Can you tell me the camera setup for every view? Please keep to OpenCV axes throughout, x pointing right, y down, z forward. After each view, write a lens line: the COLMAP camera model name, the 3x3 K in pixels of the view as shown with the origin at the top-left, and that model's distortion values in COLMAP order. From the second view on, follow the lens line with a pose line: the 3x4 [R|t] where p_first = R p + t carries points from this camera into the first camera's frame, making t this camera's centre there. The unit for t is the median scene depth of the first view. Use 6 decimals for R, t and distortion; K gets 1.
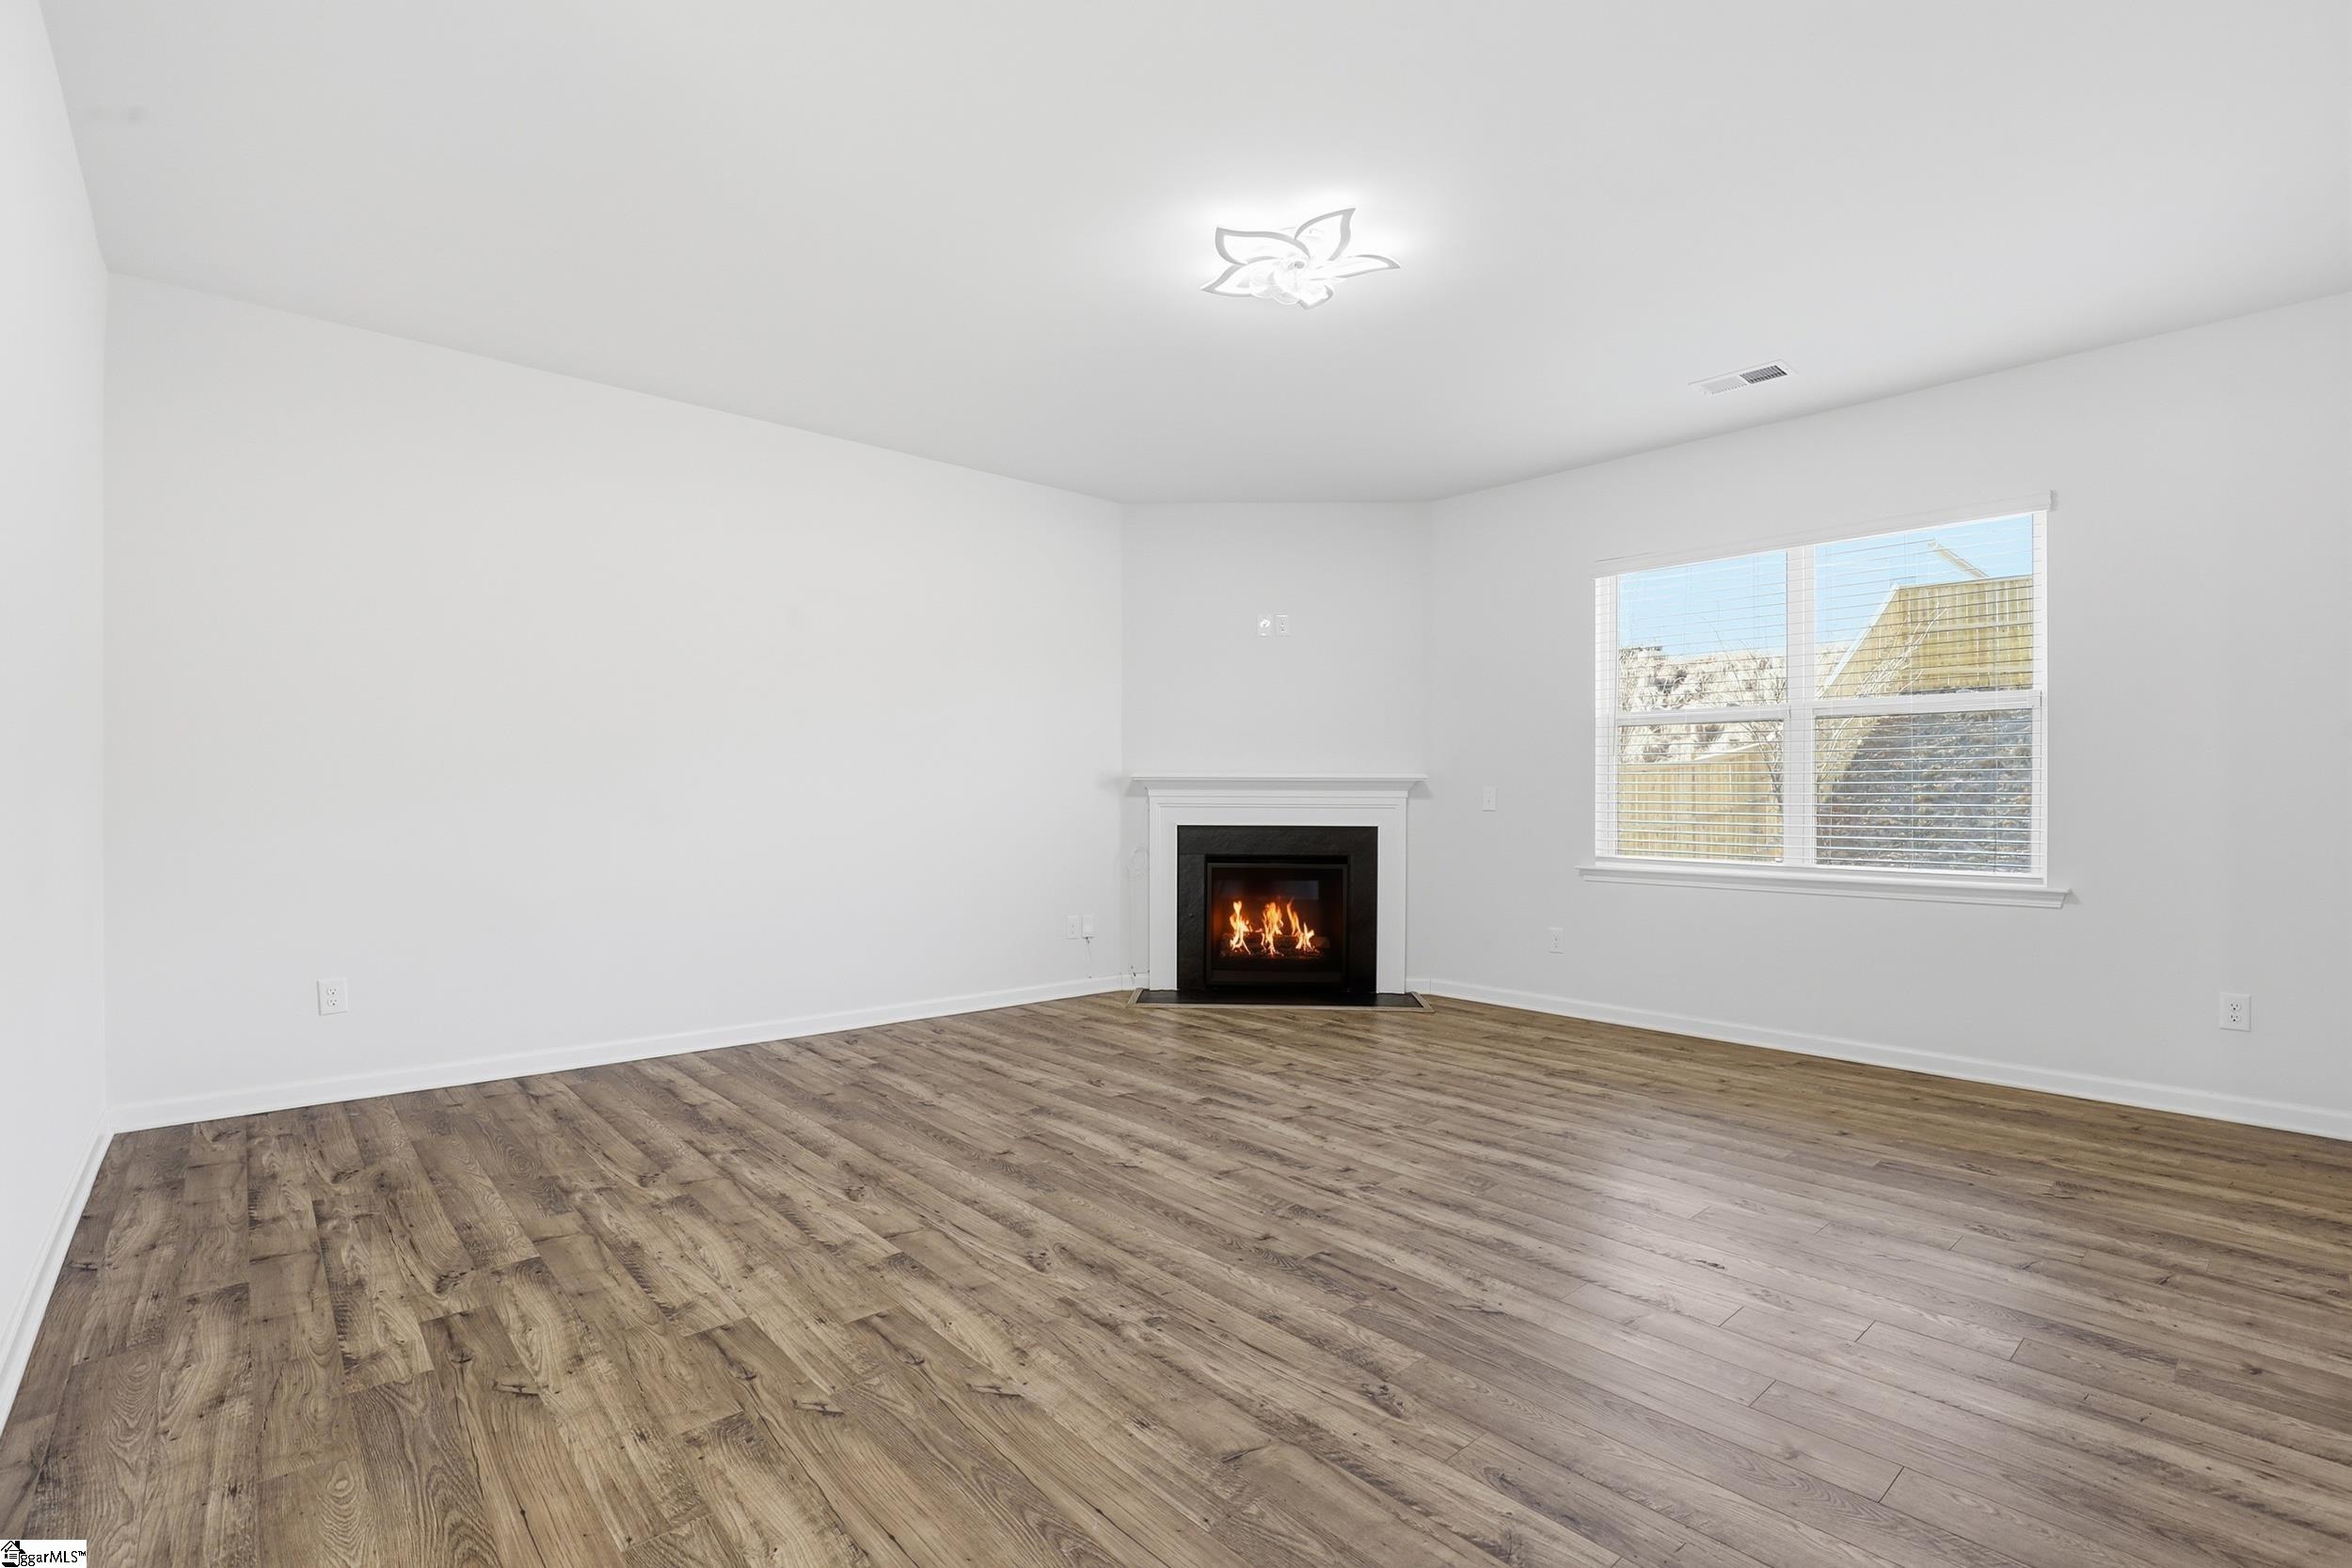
lens RADIAL K [[1085.0, 0, 1174.8], [0, 1085.0, 790.6], [0, 0, 1]] dist [-0.024522, 0.000056]
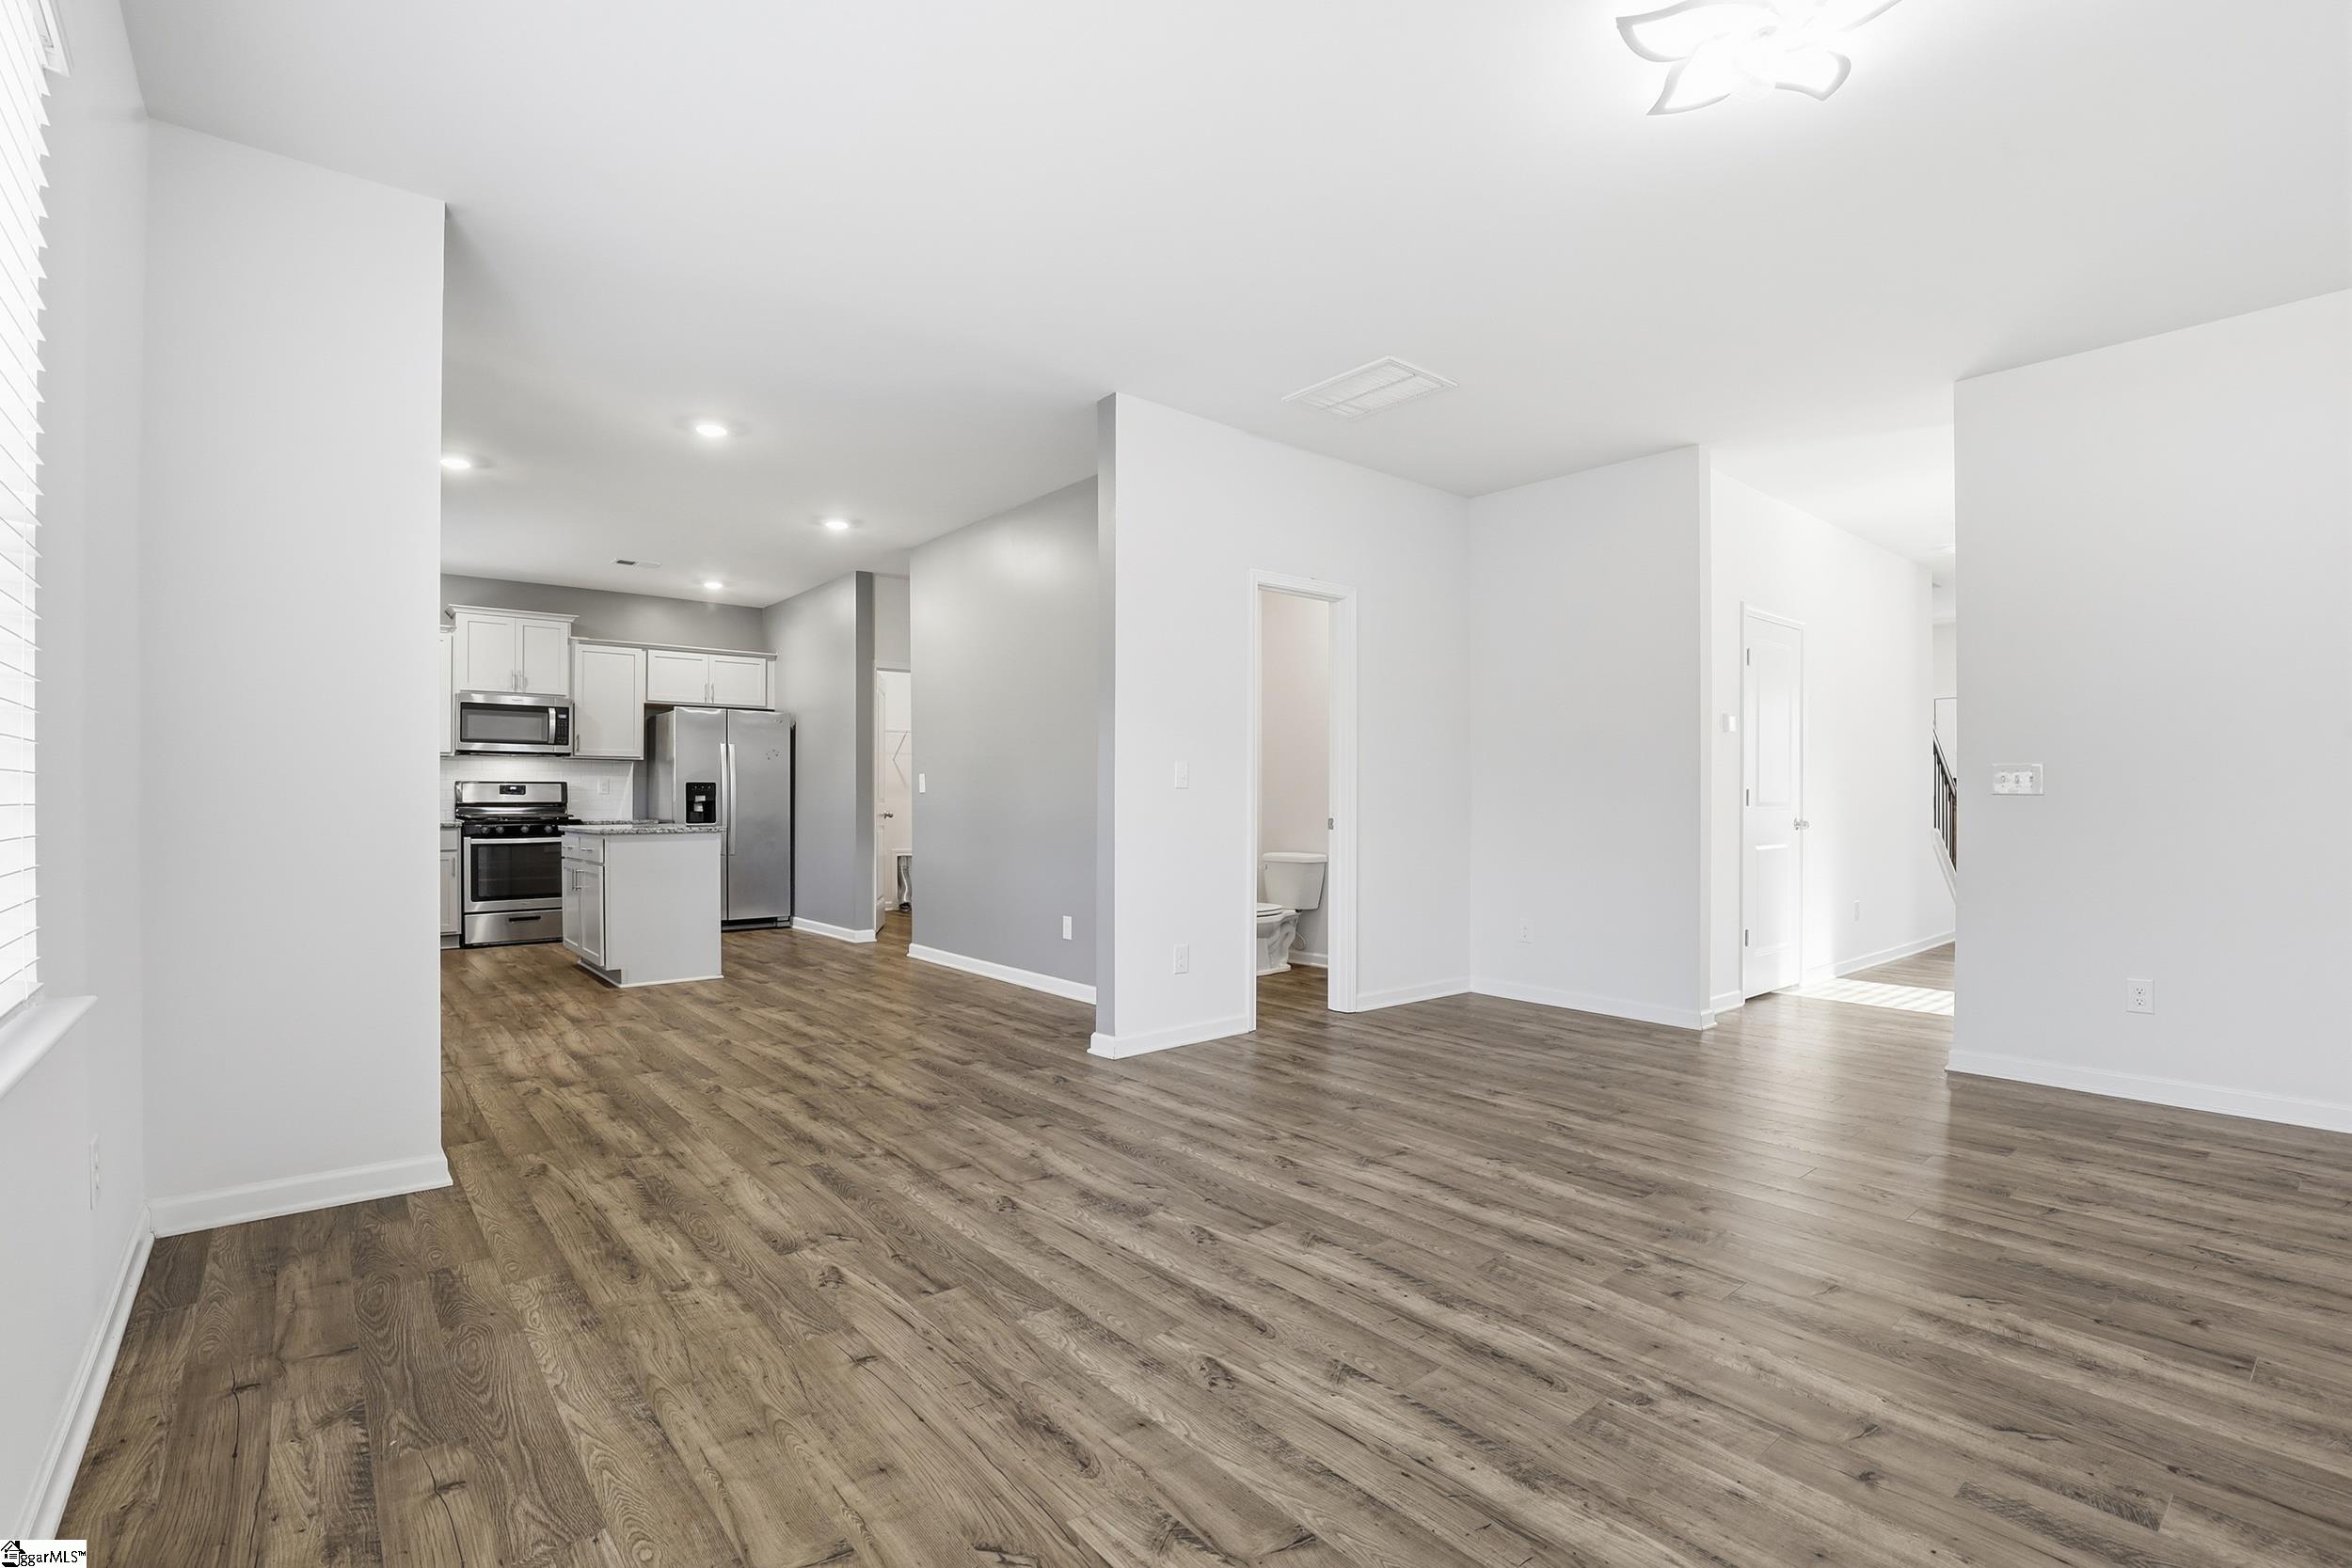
lens RADIAL K [[1085.0, 0, 1174.4], [0, 1085.0, 792.1], [0, 0, 1]] dist [-0.024522, 0.000056]
pose [[-0.999351, -0.008343, 0.035052, 0.545265], [-0.008744, 0.999898, -0.011290, 0.017724], [-0.034955, -0.011589, -0.999322, 1.984945]]
